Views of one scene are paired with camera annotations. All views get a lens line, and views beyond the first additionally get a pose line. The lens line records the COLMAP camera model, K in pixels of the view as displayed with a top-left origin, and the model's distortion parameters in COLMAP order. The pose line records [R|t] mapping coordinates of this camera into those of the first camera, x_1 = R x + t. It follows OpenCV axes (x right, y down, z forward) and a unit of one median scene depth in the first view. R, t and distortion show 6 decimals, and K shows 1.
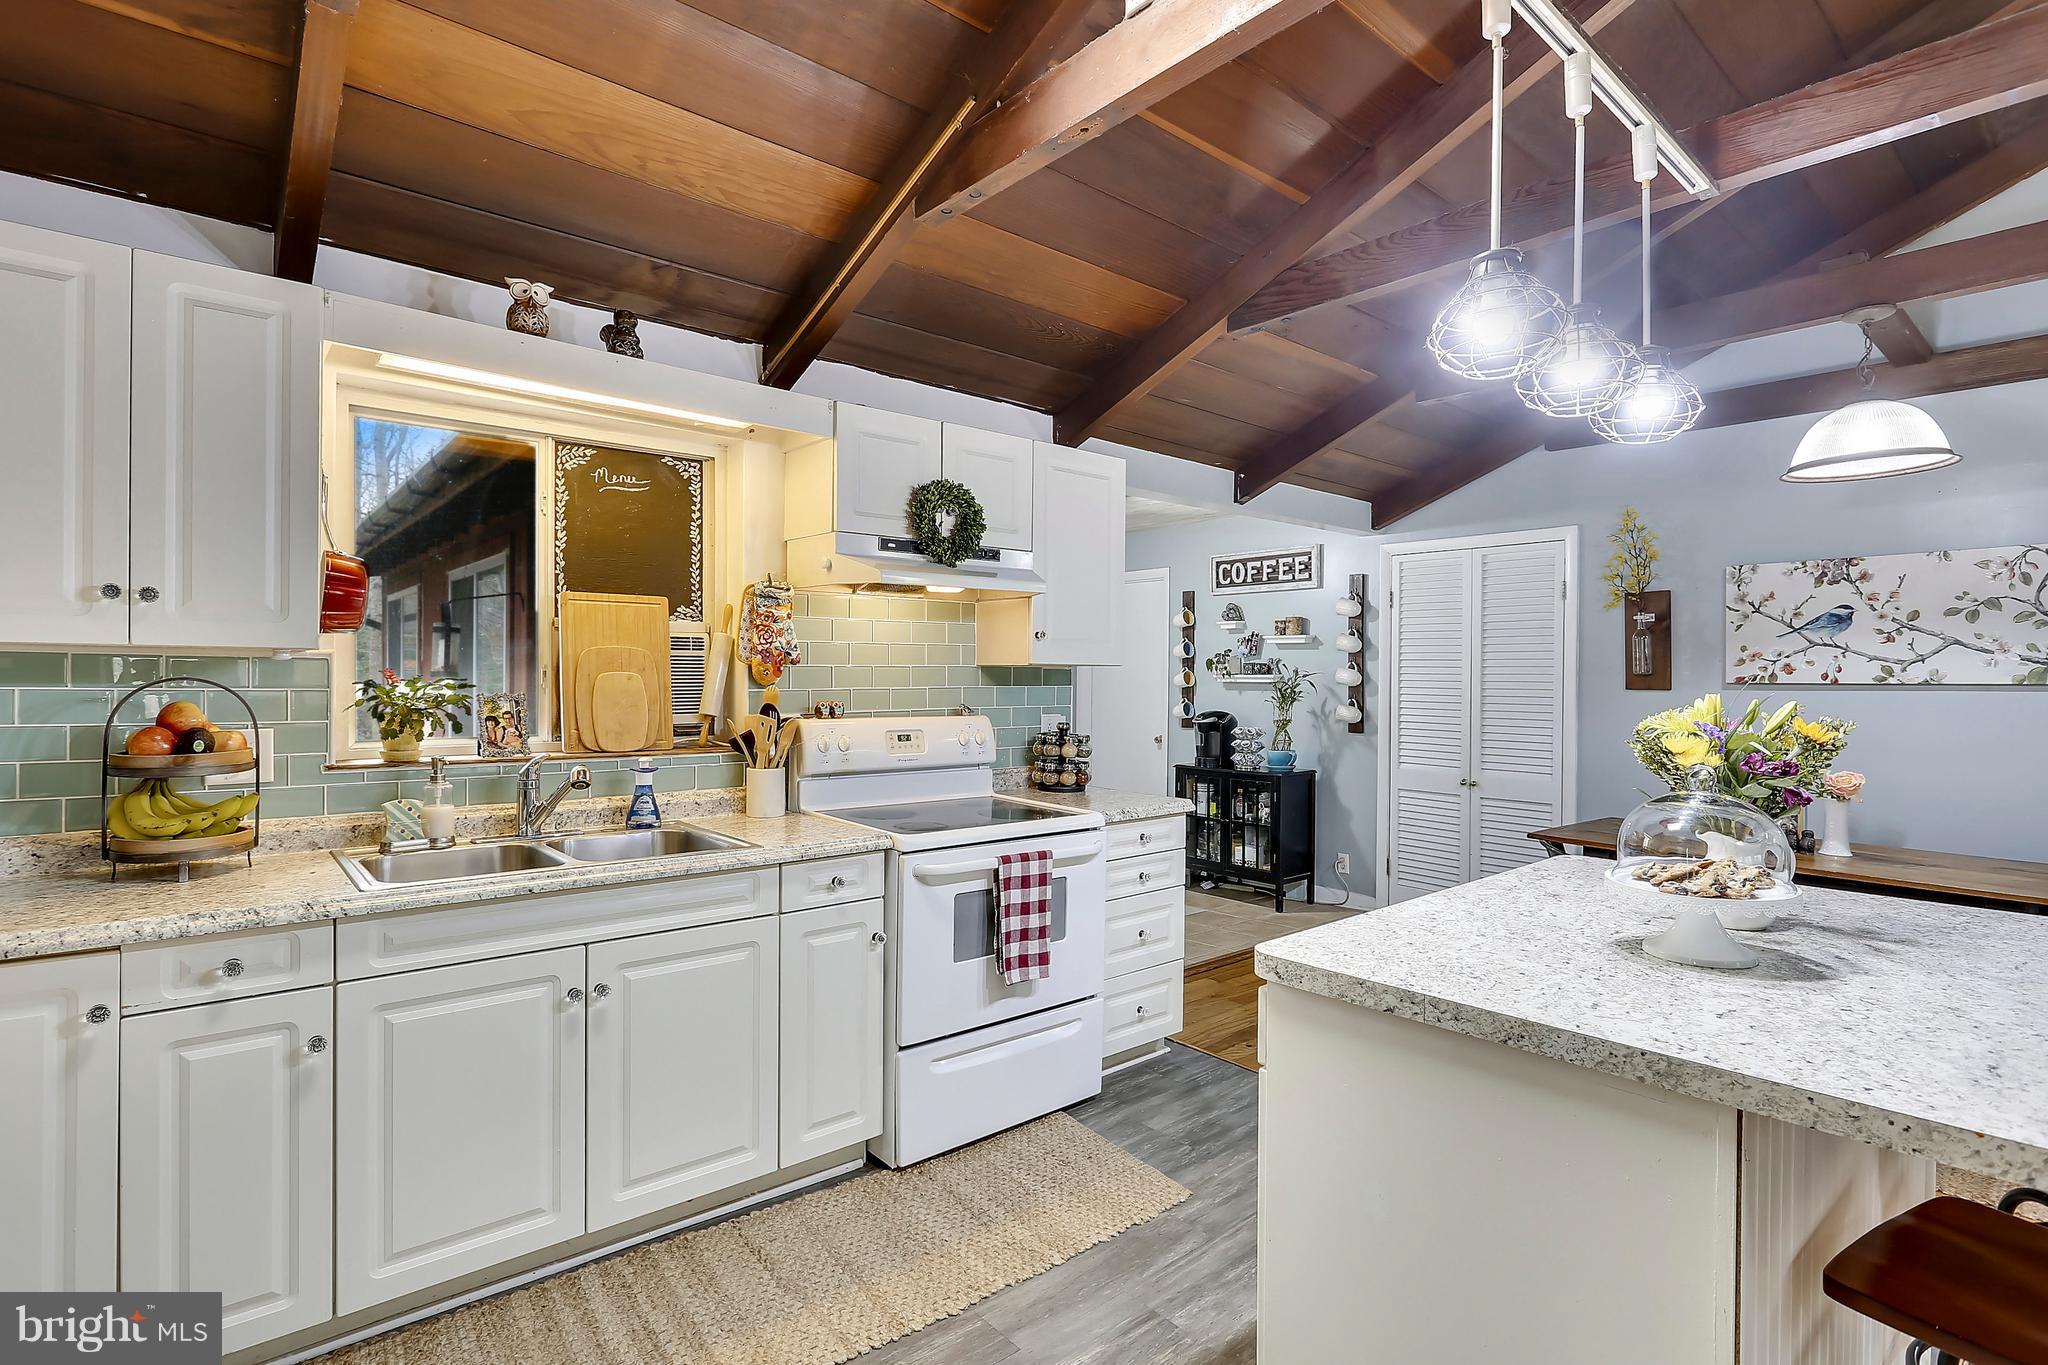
lens RADIAL K [[980.8, 0, 1013.6], [0, 980.8, 670.7], [0, 0, 1]] dist [-0.031429, 0.008569]
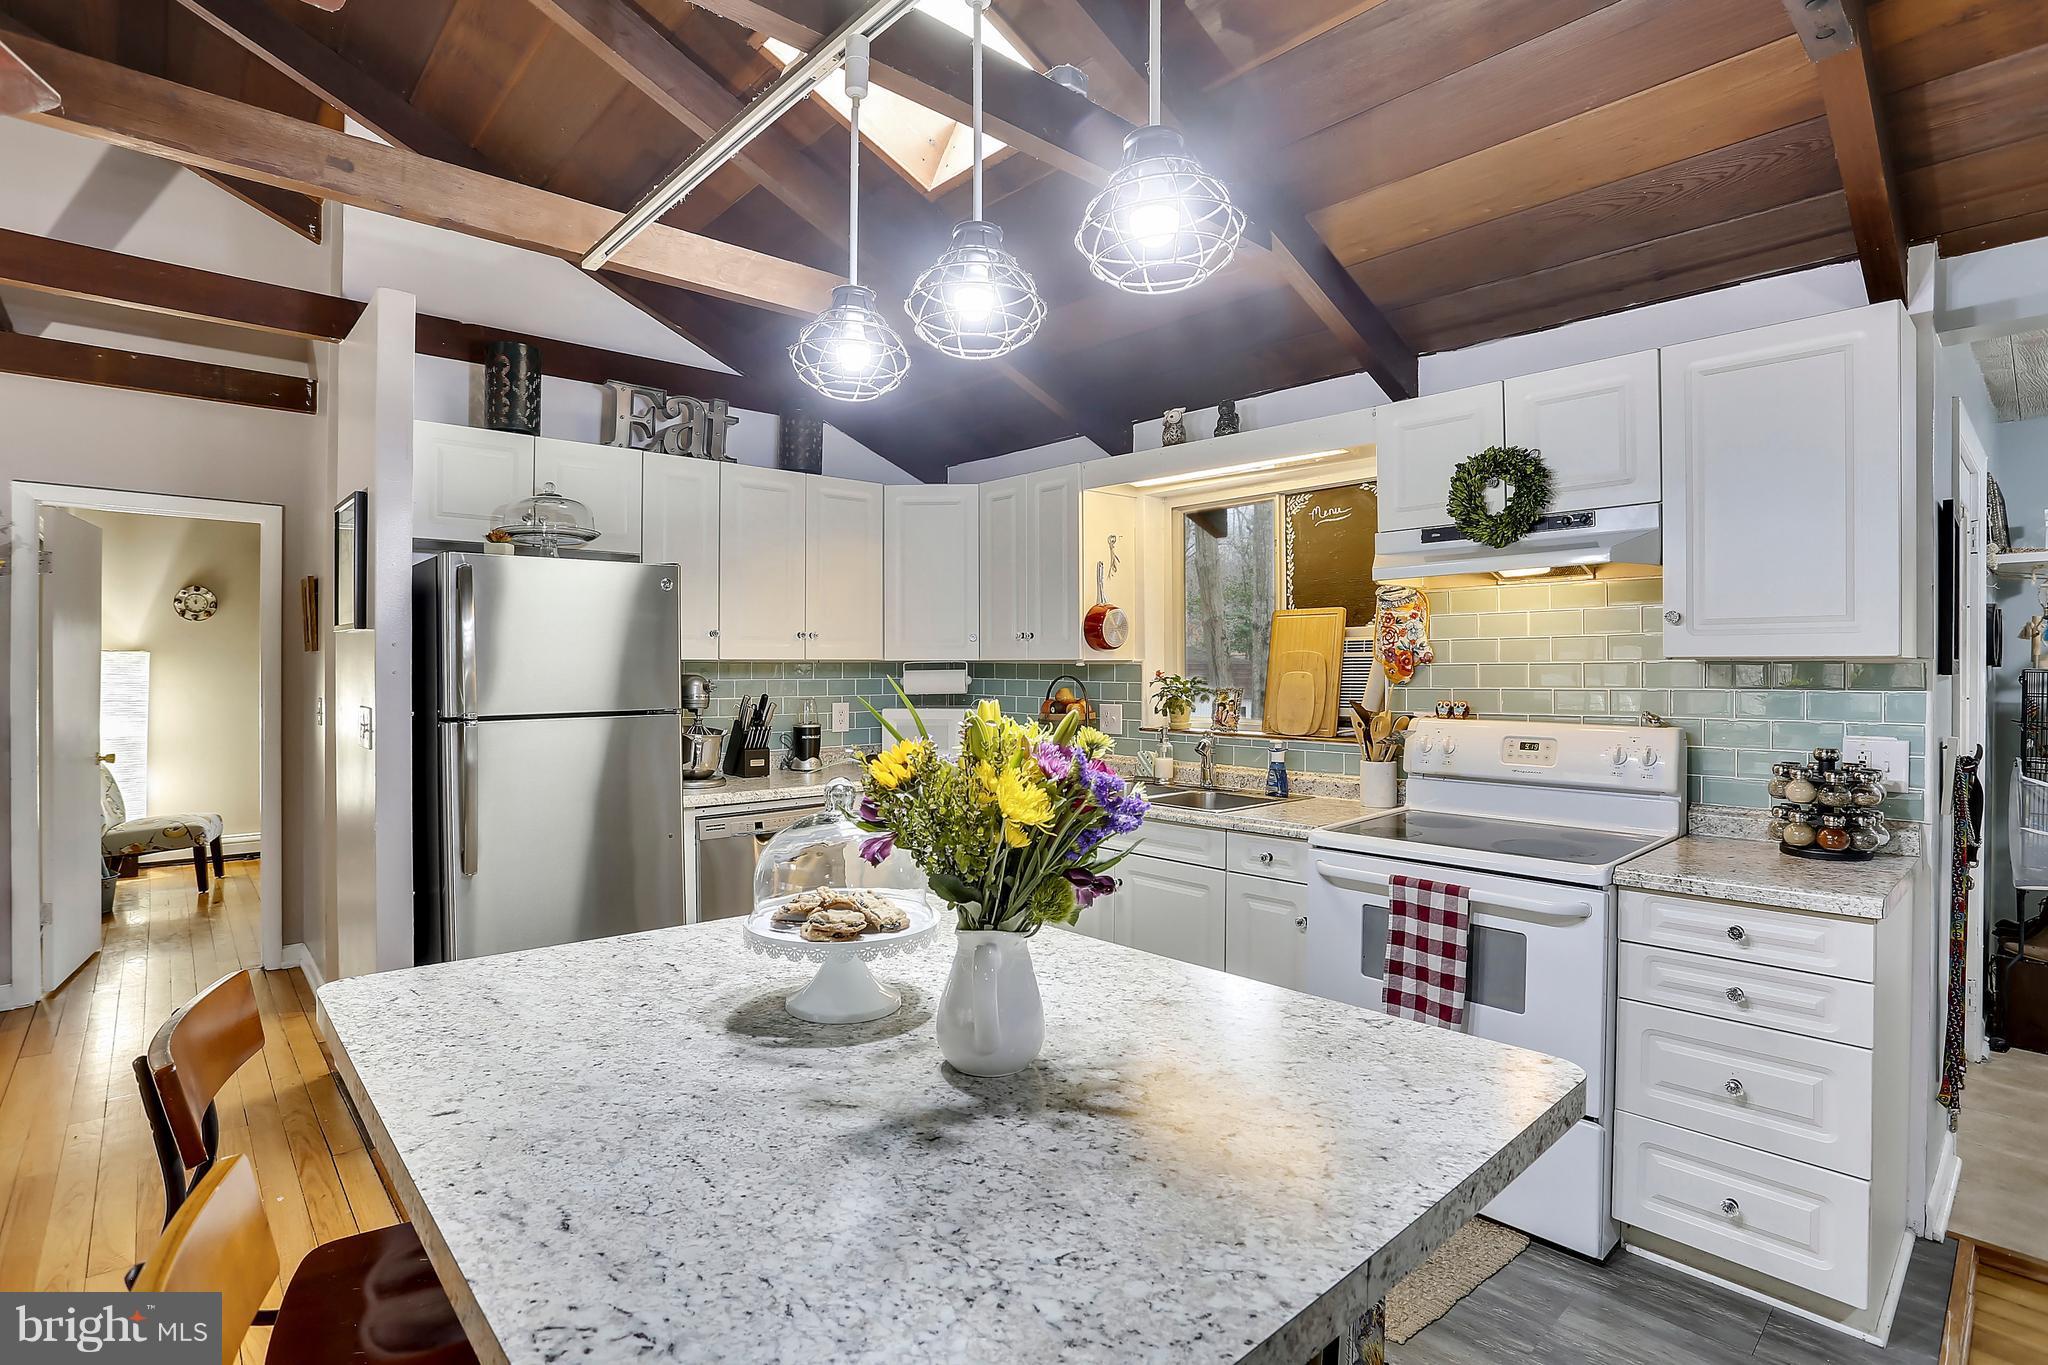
lens RADIAL K [[980.8, 0, 1013.6], [0, 980.8, 670.7], [0, 0, 1]] dist [-0.031429, 0.008569]
pose [[0.037844, -0.003443, -0.999278, 0.823369], [0.008970, 0.999955, -0.003106, 0.000534], [0.999243, -0.008846, 0.037873, 0.581603]]
